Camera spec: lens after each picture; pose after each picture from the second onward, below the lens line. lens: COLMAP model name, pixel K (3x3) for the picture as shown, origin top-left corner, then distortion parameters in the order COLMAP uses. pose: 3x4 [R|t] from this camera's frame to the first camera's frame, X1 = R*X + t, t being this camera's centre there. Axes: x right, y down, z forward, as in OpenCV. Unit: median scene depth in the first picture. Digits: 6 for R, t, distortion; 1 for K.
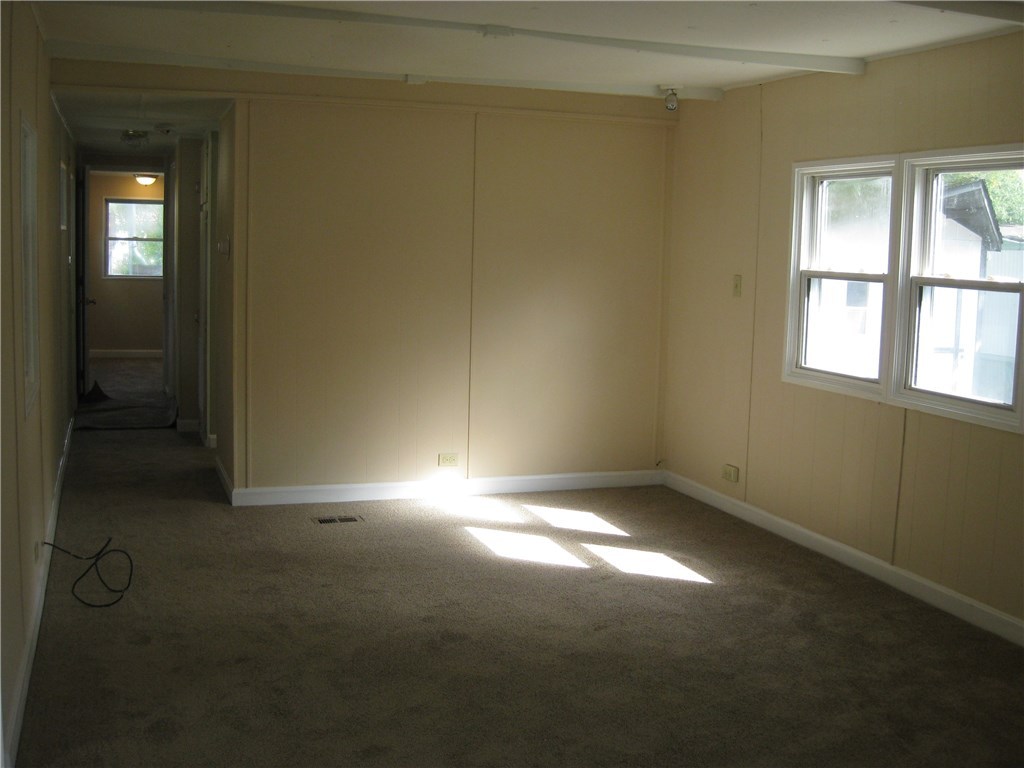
lens RADIAL K [[1121.3, 0, 514.6], [0, 1121.3, 365.1], [0, 0, 1]] dist [-0.177232, 0.124193]
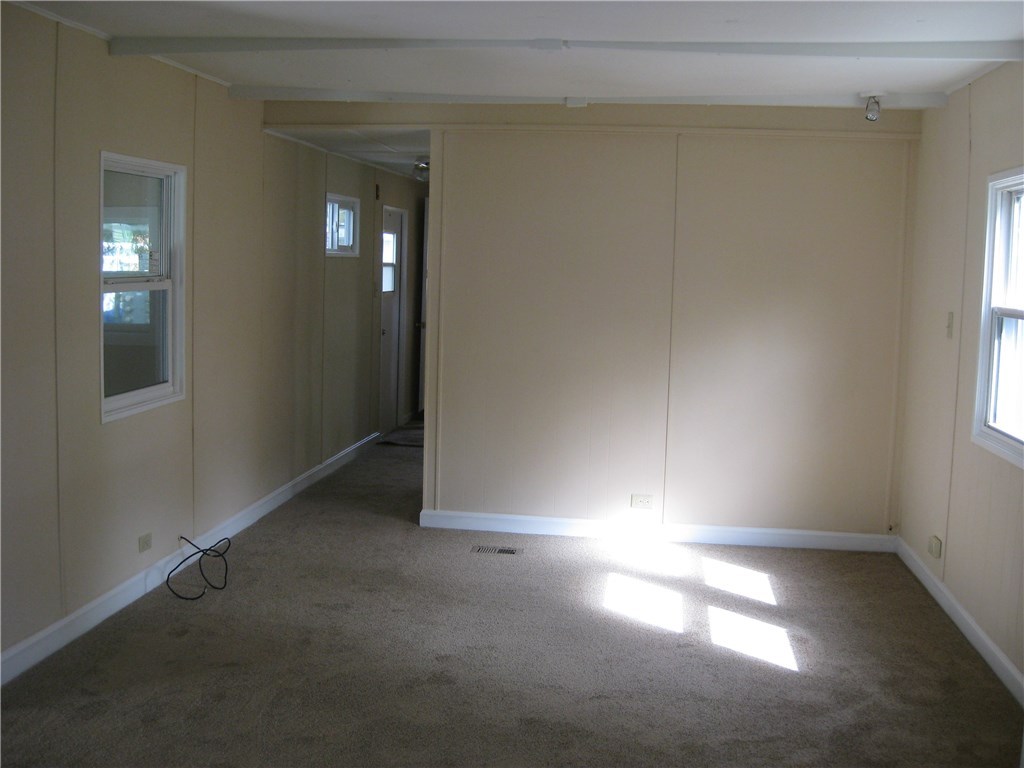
lens RADIAL K [[1121.3, 0, 514.6], [0, 1121.3, 365.1], [0, 0, 1]] dist [-0.177232, 0.124193]
pose [[0.885549, 0.040921, -0.462740, 0.321527], [-0.055055, 0.998337, -0.017075, -0.009686], [0.461272, 0.040597, 0.886330, 0.127998]]
